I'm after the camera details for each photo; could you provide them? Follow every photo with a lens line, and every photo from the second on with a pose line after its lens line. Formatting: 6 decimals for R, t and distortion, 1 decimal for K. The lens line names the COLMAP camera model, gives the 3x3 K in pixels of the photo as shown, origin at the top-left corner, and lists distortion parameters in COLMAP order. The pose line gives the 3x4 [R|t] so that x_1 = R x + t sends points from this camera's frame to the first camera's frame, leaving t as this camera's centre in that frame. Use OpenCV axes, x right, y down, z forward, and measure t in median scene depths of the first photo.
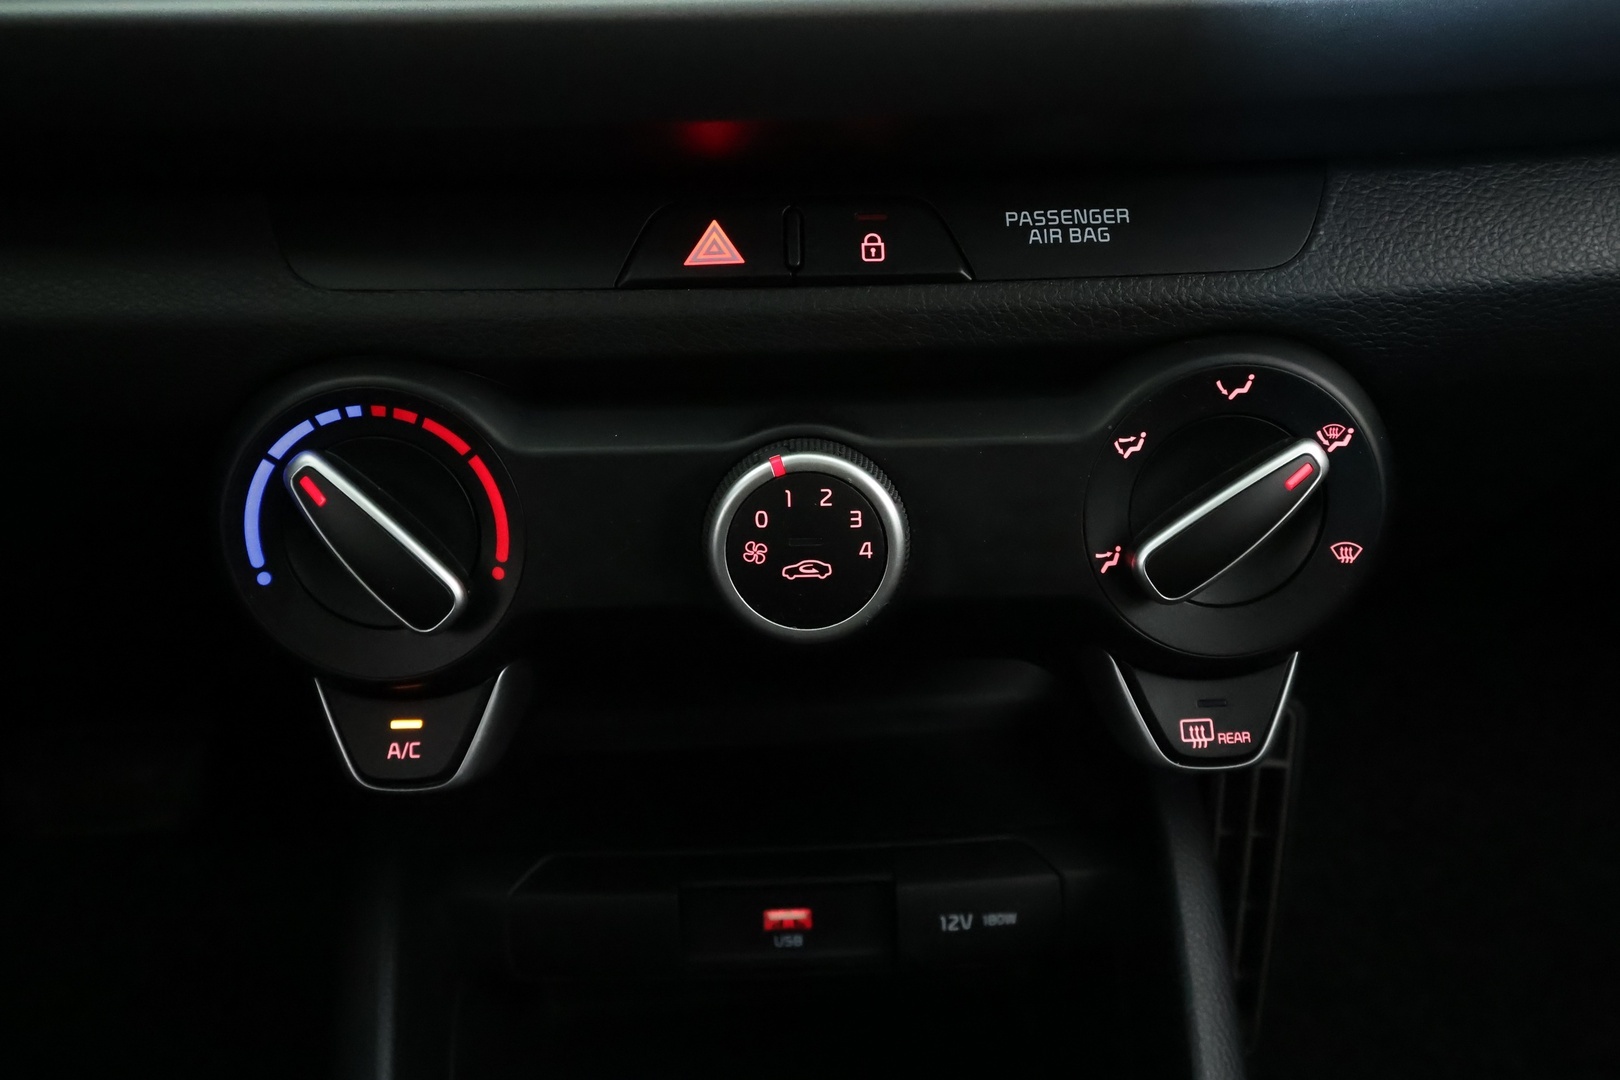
lens RADIAL K [[1335.0, 0, 796.2], [0, 1335.0, 541.6], [0, 0, 1]] dist [0.002556, 0.002478]
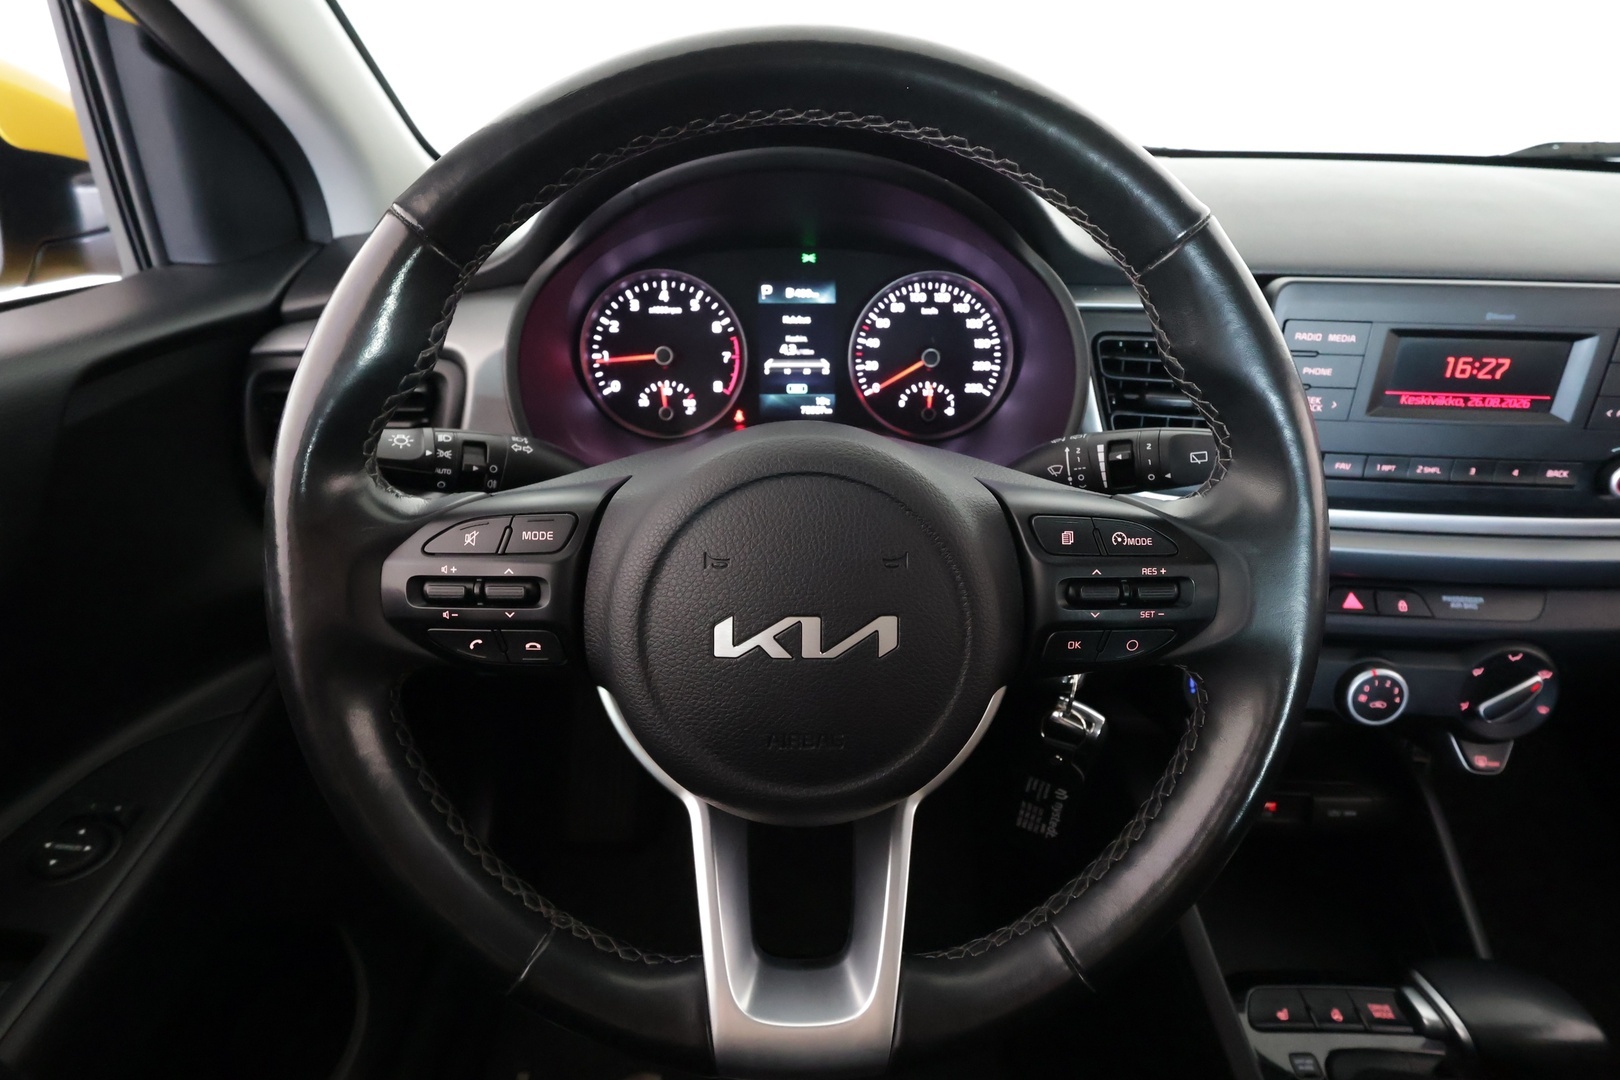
lens RADIAL K [[835.2, 0, 800.7], [0, 835.2, 543.7], [0, 0, 1]] dist [0.006780, -0.000122]
pose [[0.996283, 0.070990, -0.048791, -1.293765], [-0.071201, 0.997459, -0.002613, -0.259055], [0.048482, 0.006077, 0.998806, -1.088959]]
